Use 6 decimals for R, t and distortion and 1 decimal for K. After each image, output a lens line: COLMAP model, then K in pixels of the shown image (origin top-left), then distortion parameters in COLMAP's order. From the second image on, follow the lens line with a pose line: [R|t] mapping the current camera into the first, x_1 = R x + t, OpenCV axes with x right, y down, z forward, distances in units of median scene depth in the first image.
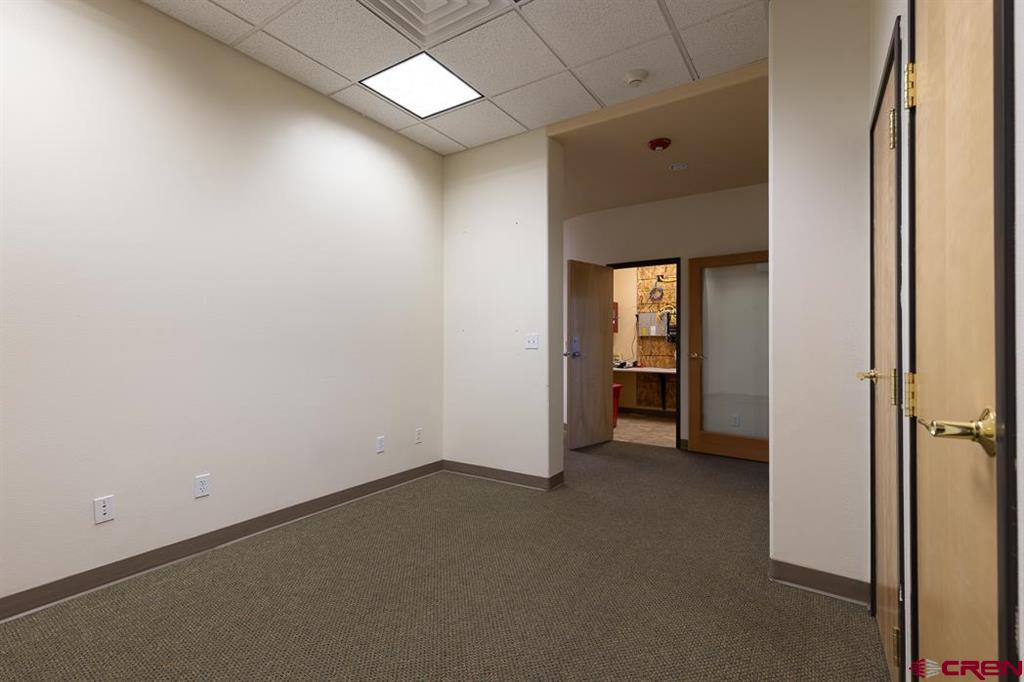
lens RADIAL K [[459.8, 0, 512.0], [0, 459.8, 341.0], [0, 0, 1]] dist [0.002177, 0.000167]
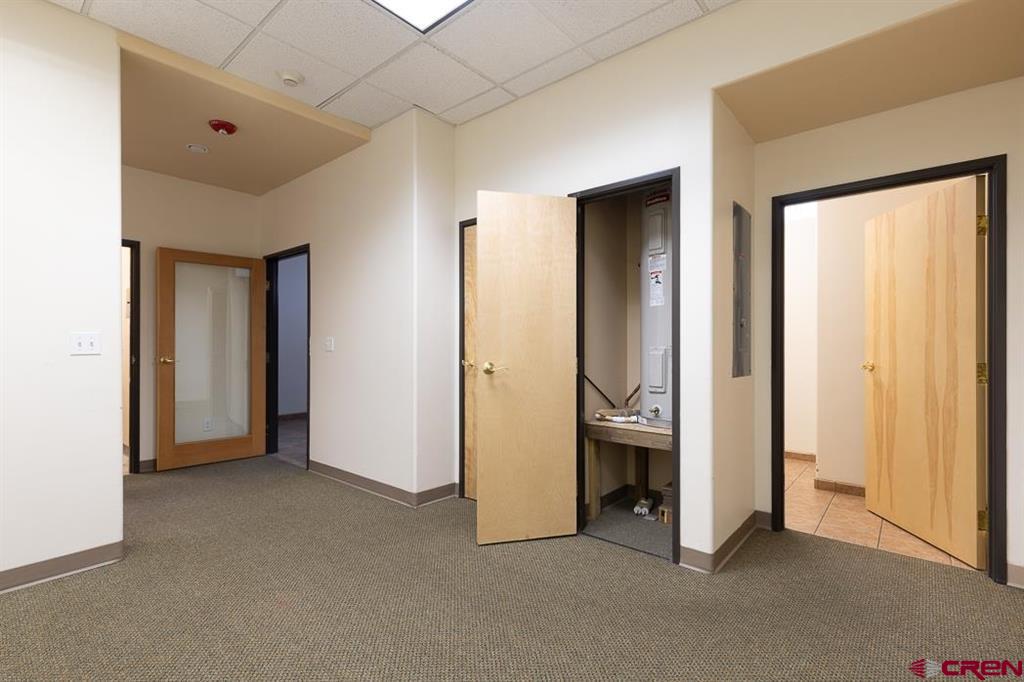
lens RADIAL K [[469.8, 0, 509.5], [0, 469.8, 343.0], [0, 0, 1]] dist [0.004222, 0.000642]
pose [[0.122366, 0.001171, 0.992484, -0.380063], [-0.003262, 0.999994, -0.000777, -0.000992], [-0.992480, -0.003142, 0.122369, 0.227651]]
